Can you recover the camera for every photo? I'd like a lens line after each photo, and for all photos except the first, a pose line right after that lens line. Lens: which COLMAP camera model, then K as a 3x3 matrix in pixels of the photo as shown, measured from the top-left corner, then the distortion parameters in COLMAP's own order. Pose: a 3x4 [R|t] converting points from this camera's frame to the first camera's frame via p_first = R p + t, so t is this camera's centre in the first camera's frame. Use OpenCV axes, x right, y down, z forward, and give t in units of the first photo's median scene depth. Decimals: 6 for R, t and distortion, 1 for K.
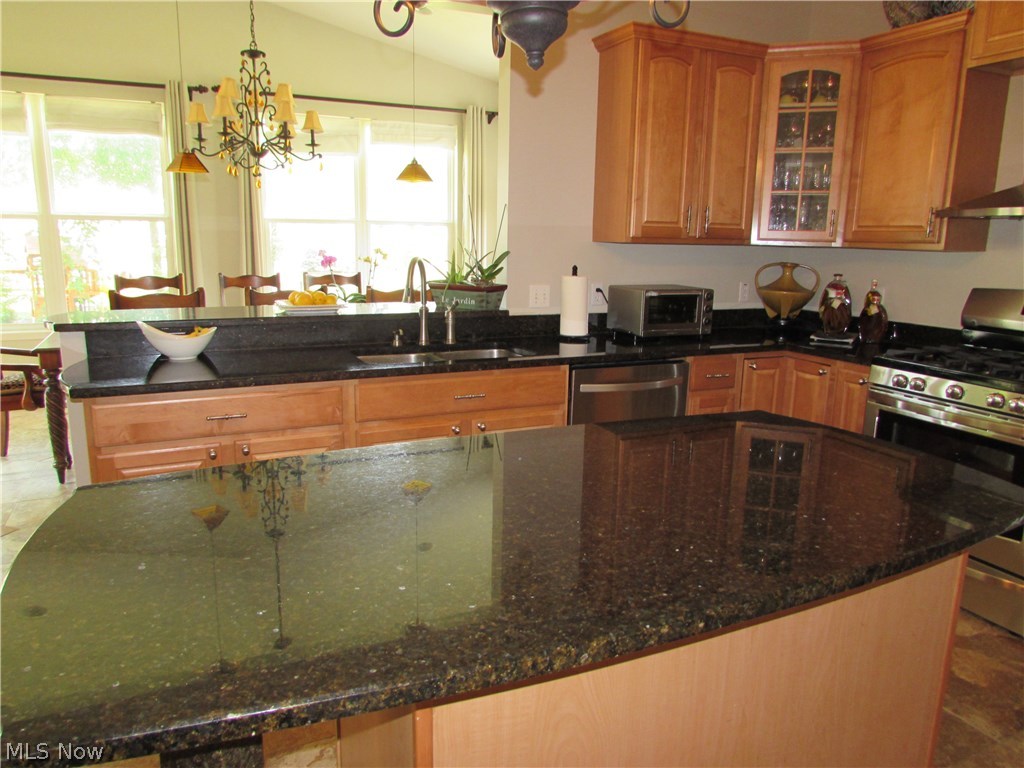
lens RADIAL K [[722.7, 0, 518.3], [0, 722.7, 385.5], [0, 0, 1]] dist [-0.032258, 0.019406]
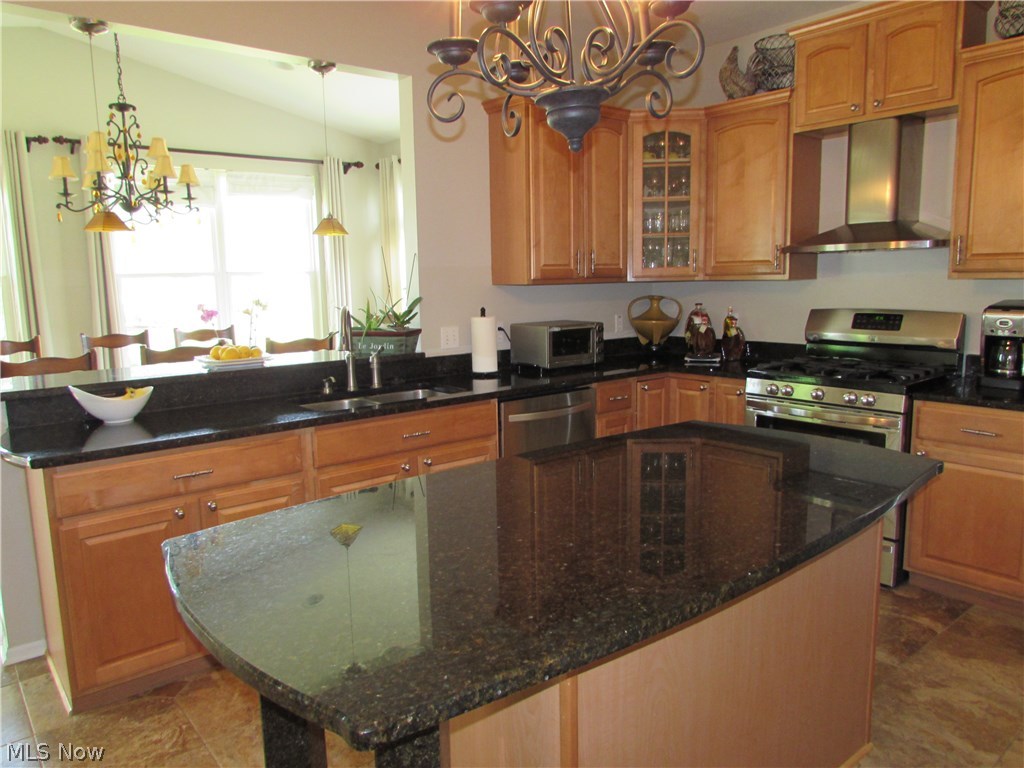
lens RADIAL K [[722.7, 0, 518.3], [0, 722.7, 385.5], [0, 0, 1]] dist [-0.032258, 0.019406]
pose [[0.967651, -0.073573, 0.241325, -0.140727], [0.086864, 0.995208, -0.044894, 0.003540], [-0.236866, 0.064404, 0.969405, -0.053921]]
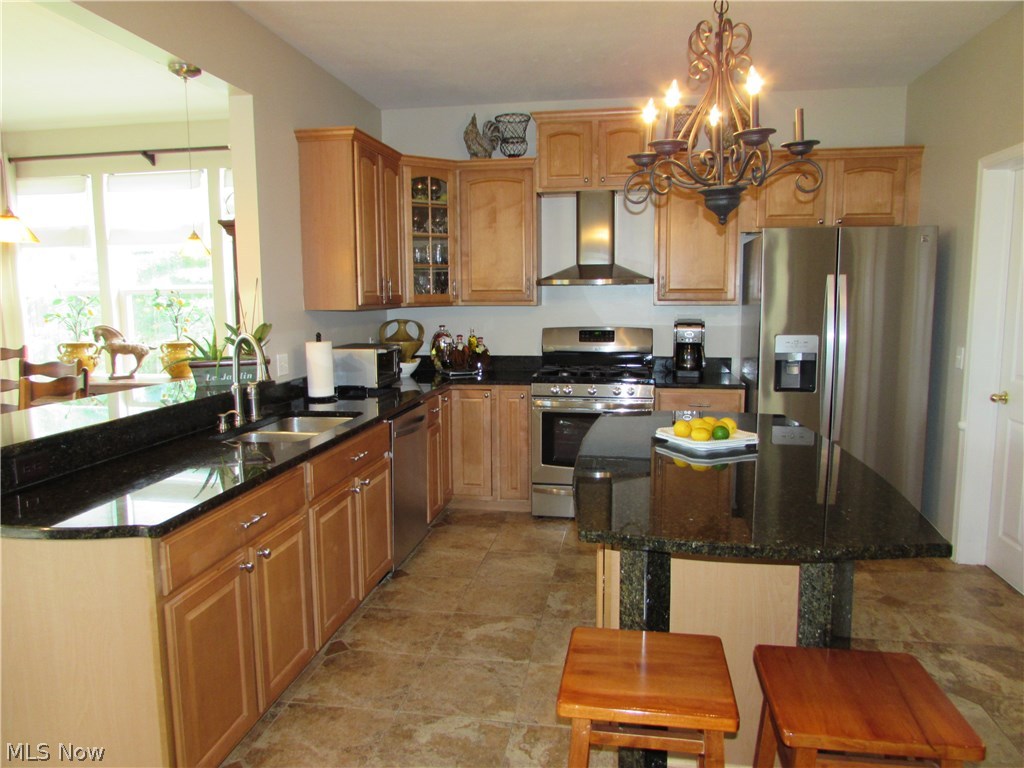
lens RADIAL K [[711.2, 0, 512.0], [0, 711.2, 384.0], [0, 0, 1]] dist [-0.048136, 0.000226]
pose [[0.573670, -0.124790, 0.809525, -0.632586], [0.182826, 0.982900, 0.021957, -0.059997], [-0.798422, 0.135407, 0.586675, 0.152147]]
